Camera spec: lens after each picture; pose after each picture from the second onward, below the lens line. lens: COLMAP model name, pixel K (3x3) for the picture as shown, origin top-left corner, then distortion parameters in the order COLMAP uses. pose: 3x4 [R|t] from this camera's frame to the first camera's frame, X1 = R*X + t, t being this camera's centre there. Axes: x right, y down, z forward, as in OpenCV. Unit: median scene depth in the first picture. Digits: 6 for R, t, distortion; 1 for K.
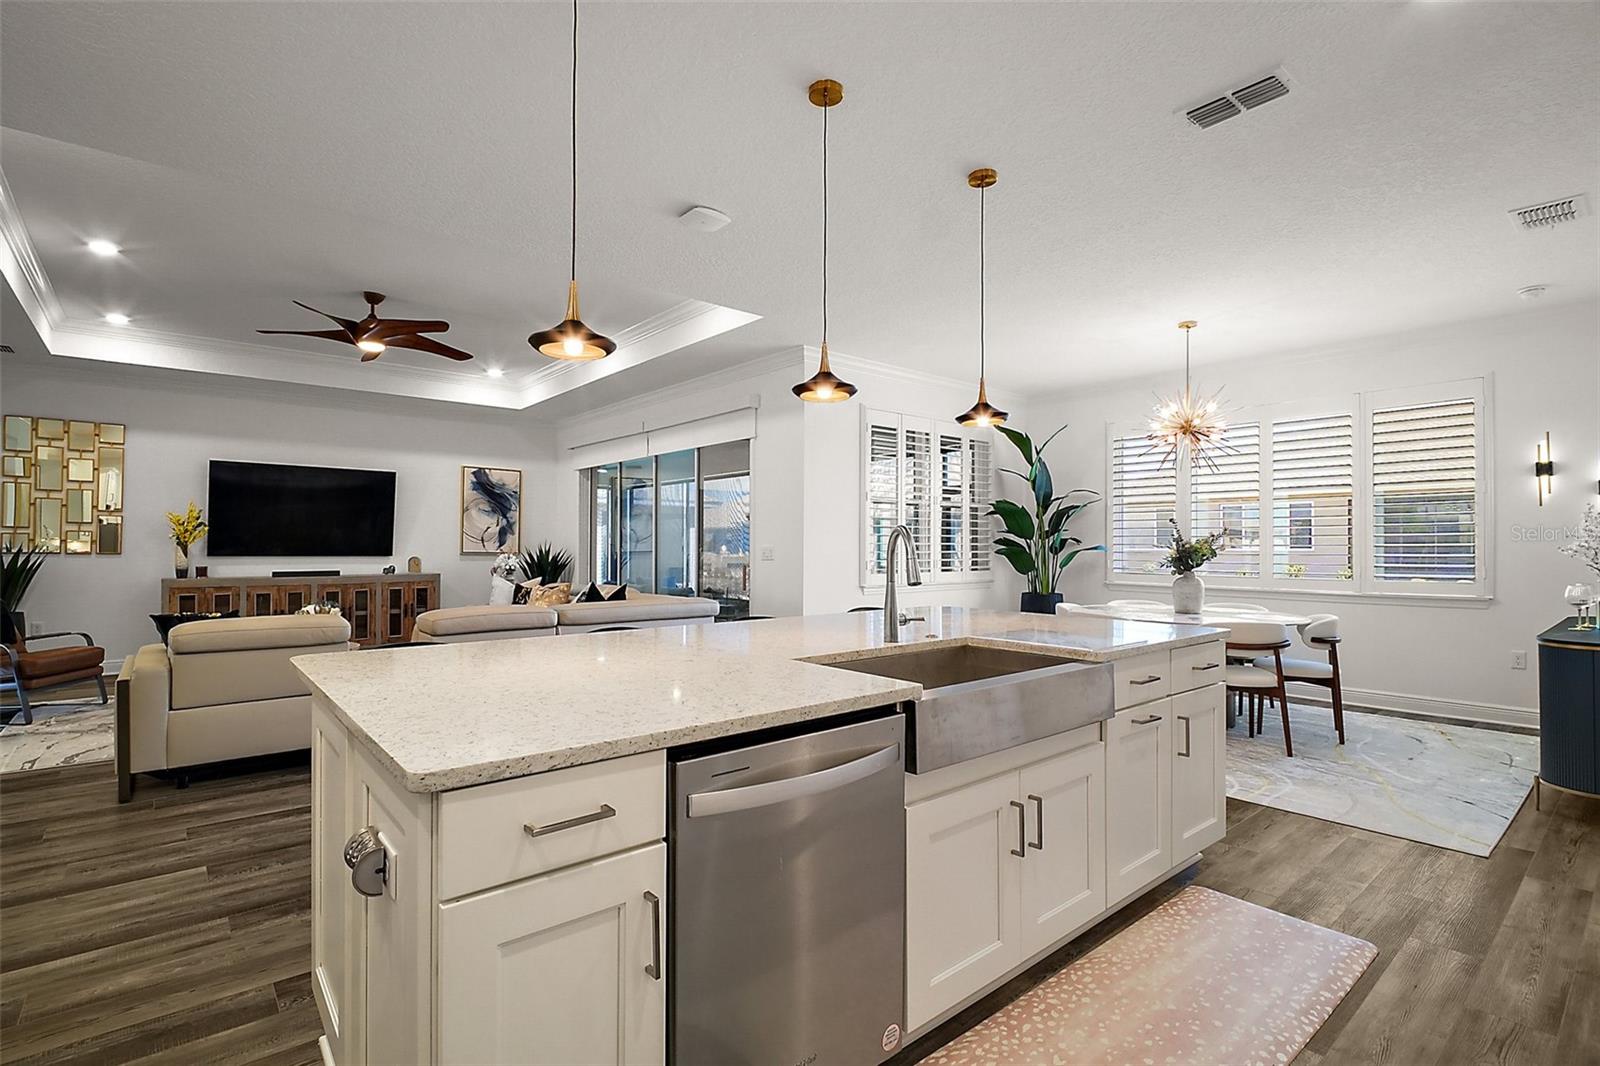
lens RADIAL K [[753.9, 0, 792.6], [0, 753.9, 537.3], [0, 0, 1]] dist [-0.006148, -0.003337]
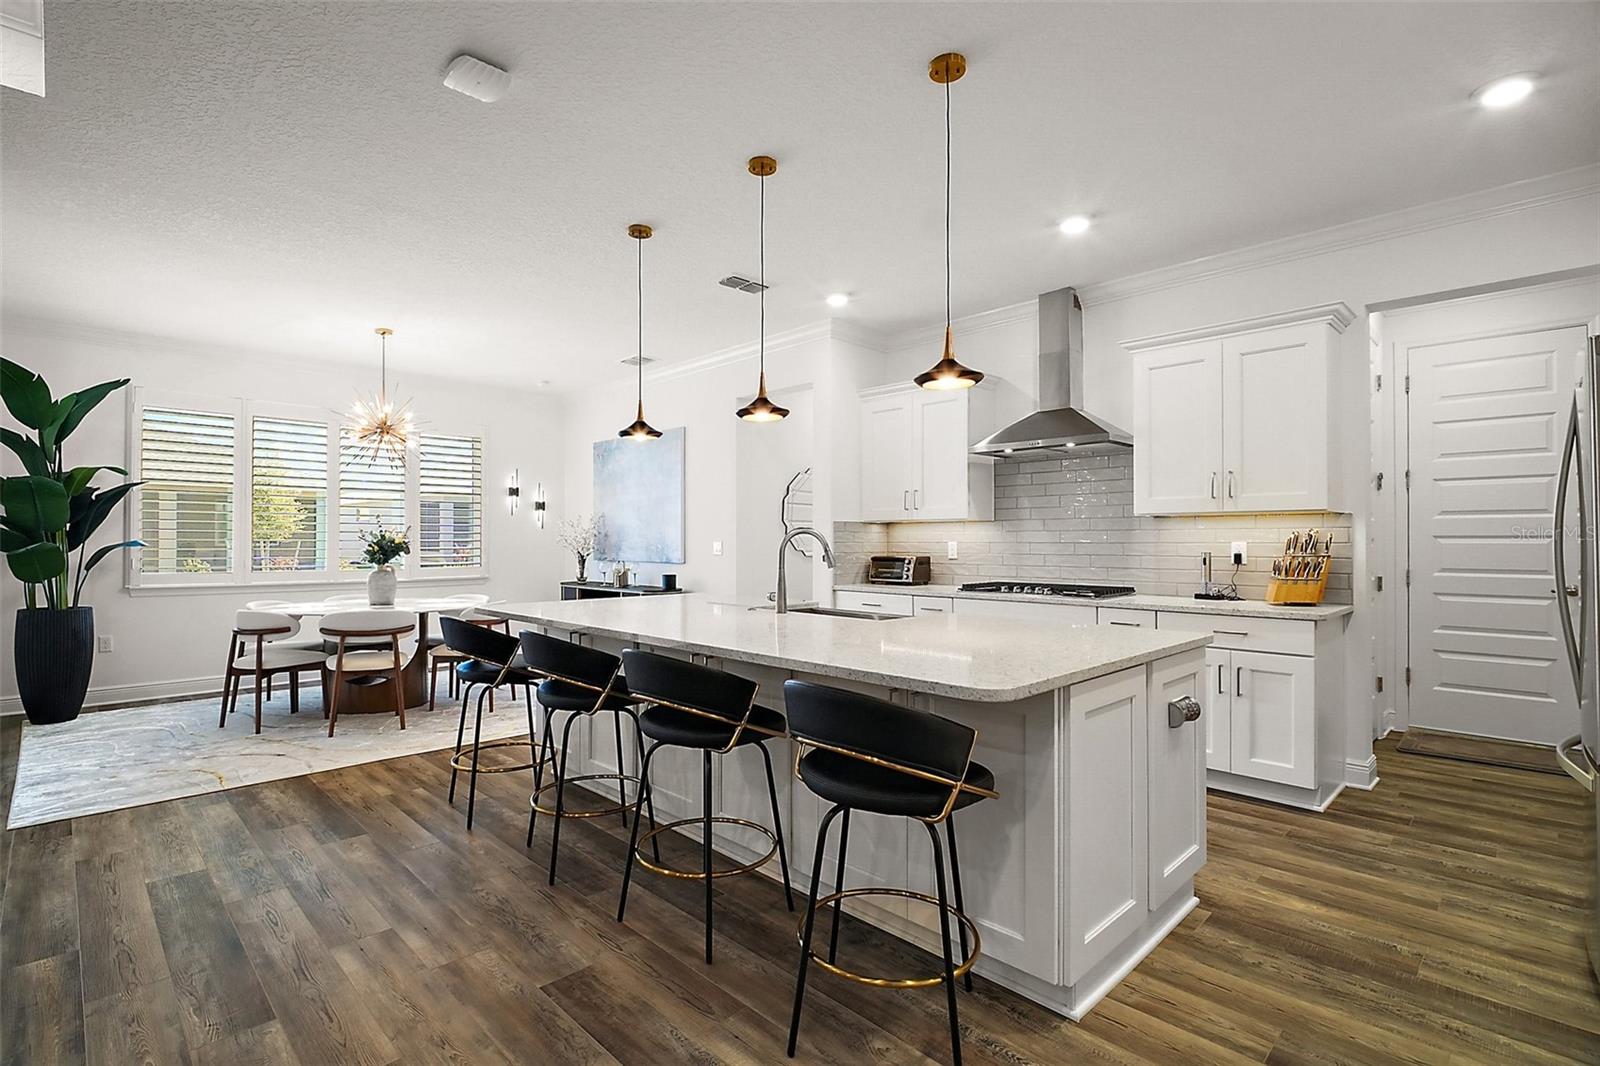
lens RADIAL K [[753.9, 0, 790.8], [0, 753.9, 527.3], [0, 0, 1]] dist [-0.006148, -0.003337]
pose [[-0.081858, 0.016584, 0.996506, -0.415676], [-0.012785, 0.999762, -0.017689, 0.002870], [-0.996562, -0.014189, -0.081627, 0.376896]]
